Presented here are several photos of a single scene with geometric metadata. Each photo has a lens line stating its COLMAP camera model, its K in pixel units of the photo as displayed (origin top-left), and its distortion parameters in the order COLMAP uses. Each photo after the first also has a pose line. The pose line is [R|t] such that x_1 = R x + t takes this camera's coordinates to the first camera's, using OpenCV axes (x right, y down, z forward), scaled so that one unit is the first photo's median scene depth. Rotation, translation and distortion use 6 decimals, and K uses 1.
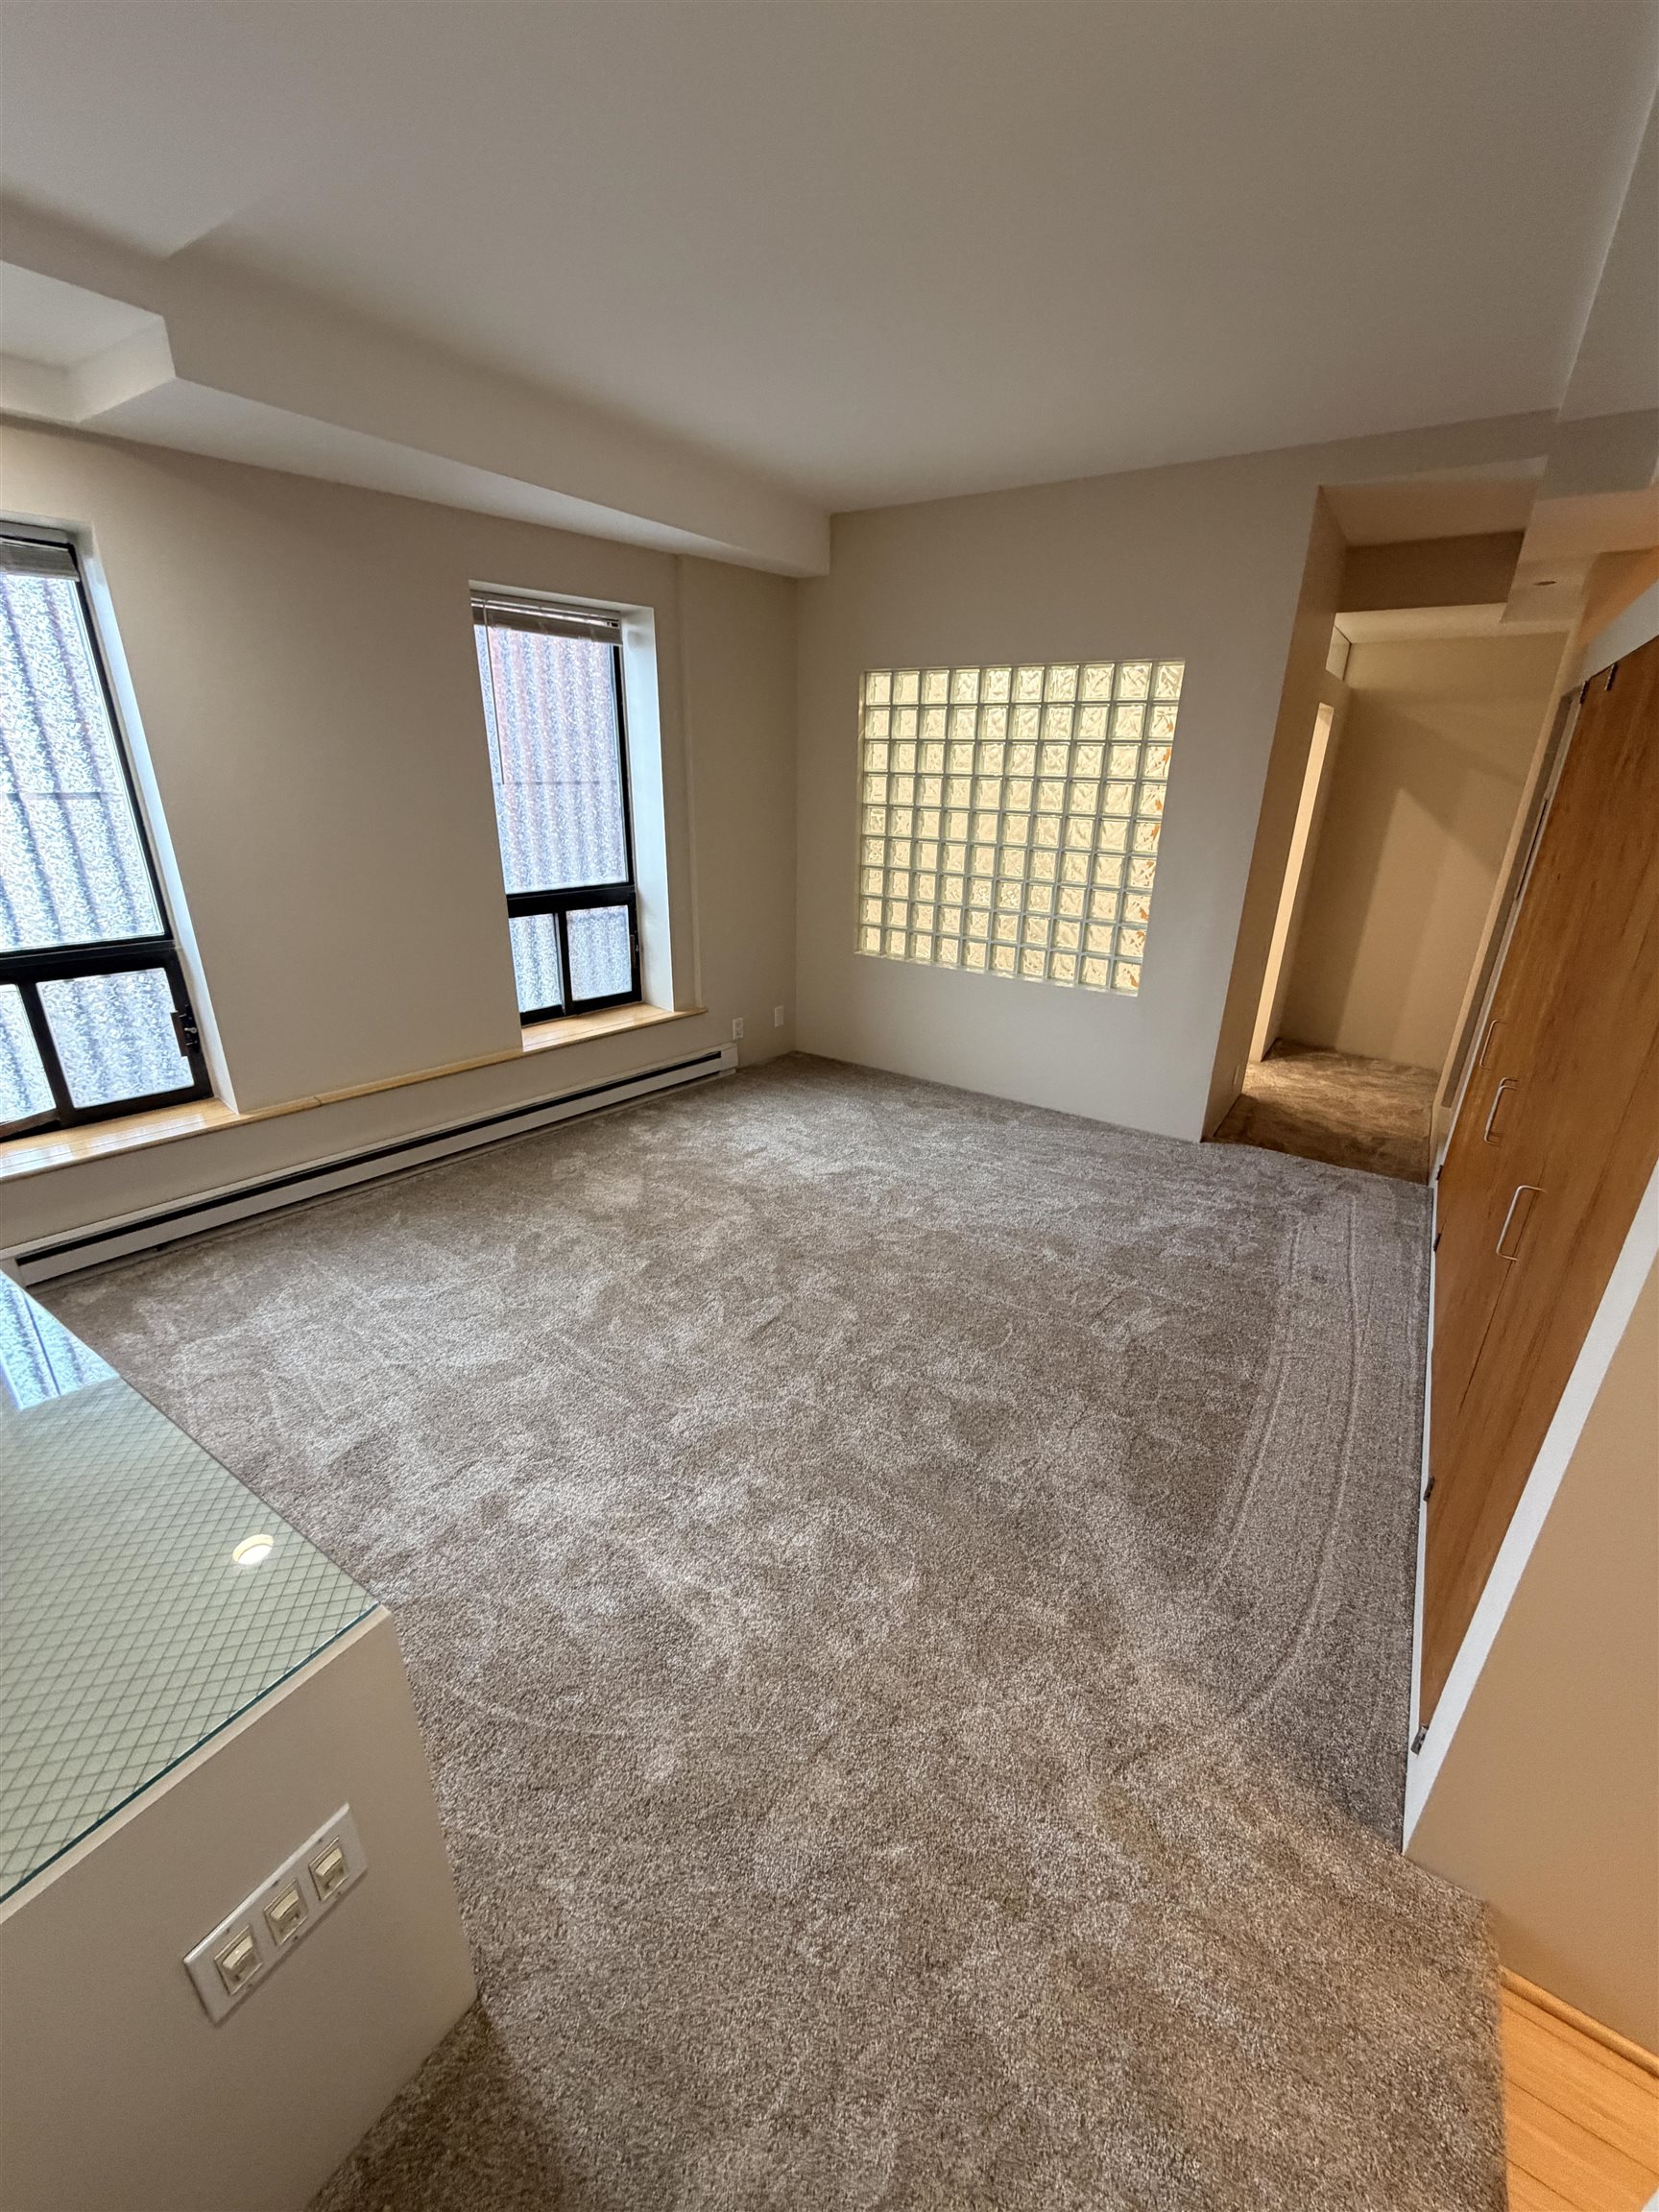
lens RADIAL K [[878.7, 0, 826.5], [0, 878.7, 1104.6], [0, 0, 1]] dist [0.000096, 0.000067]
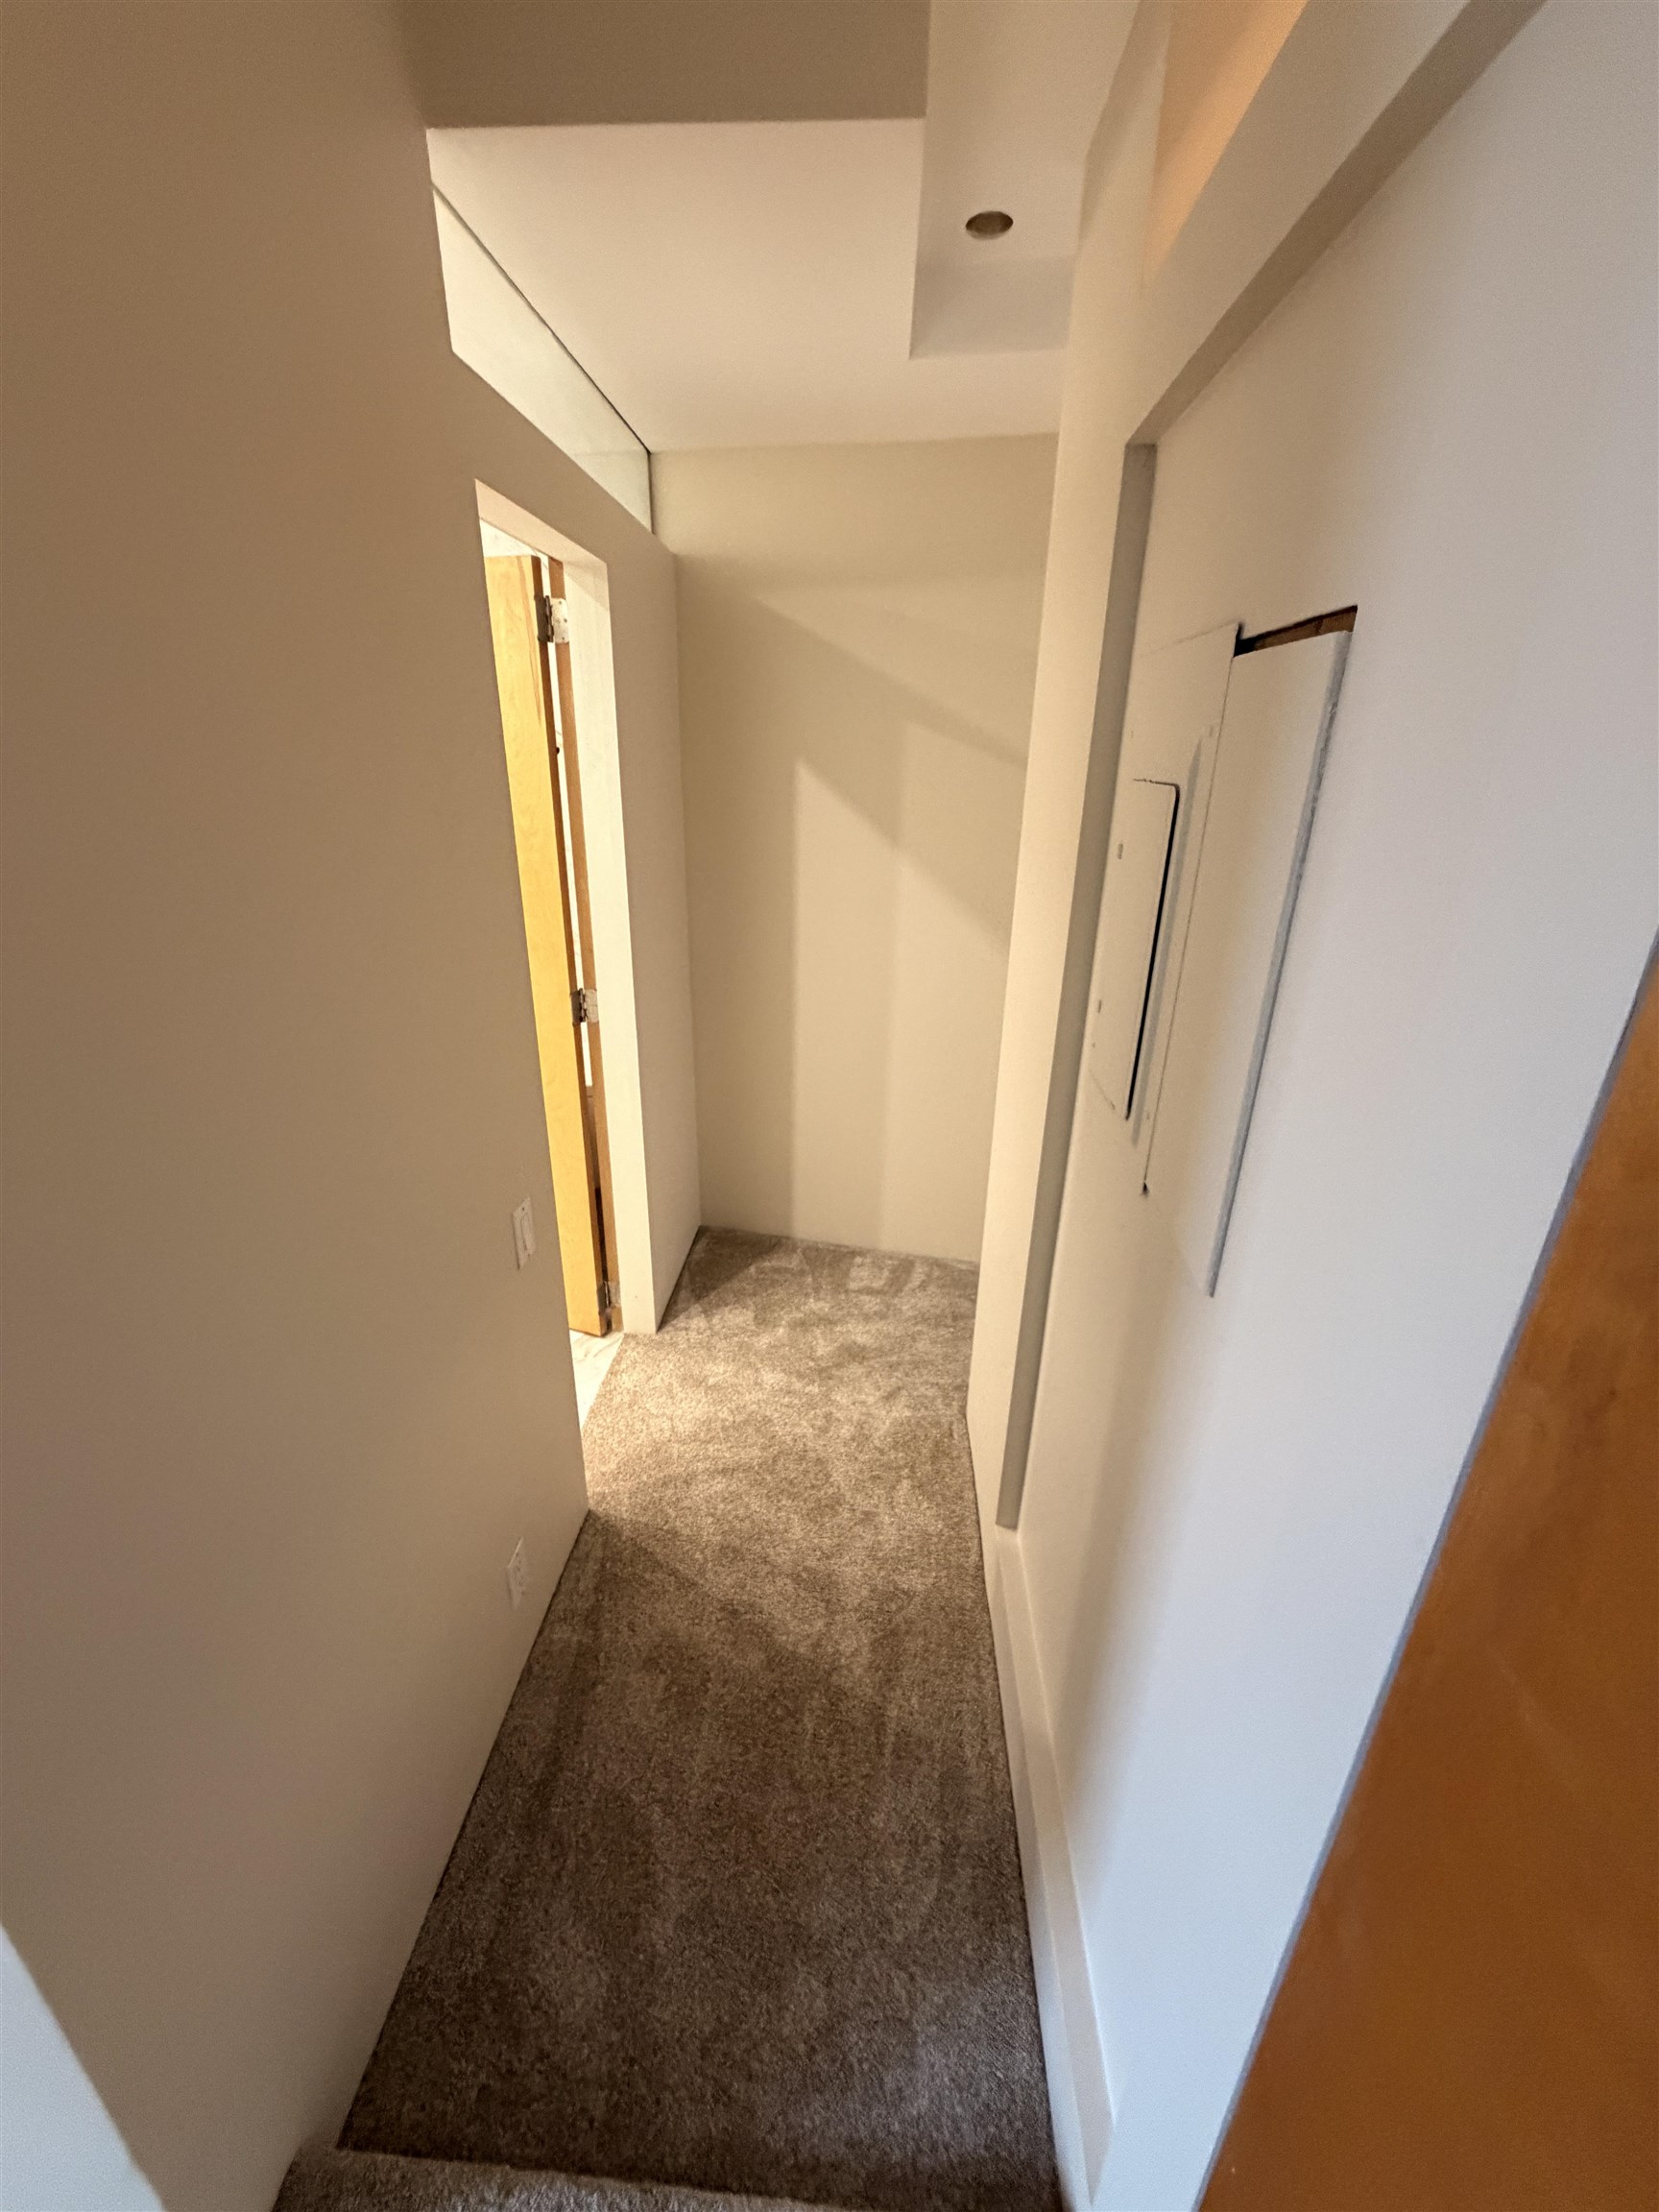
lens RADIAL K [[878.7, 0, 825.5], [0, 878.7, 1115.2], [0, 0, 1]] dist [0.000096, 0.000067]
pose [[0.866437, -0.189100, 0.462091, 0.397376], [0.179531, 0.981598, 0.065069, -0.190792], [-0.465892, 0.026581, 0.884442, 0.559033]]
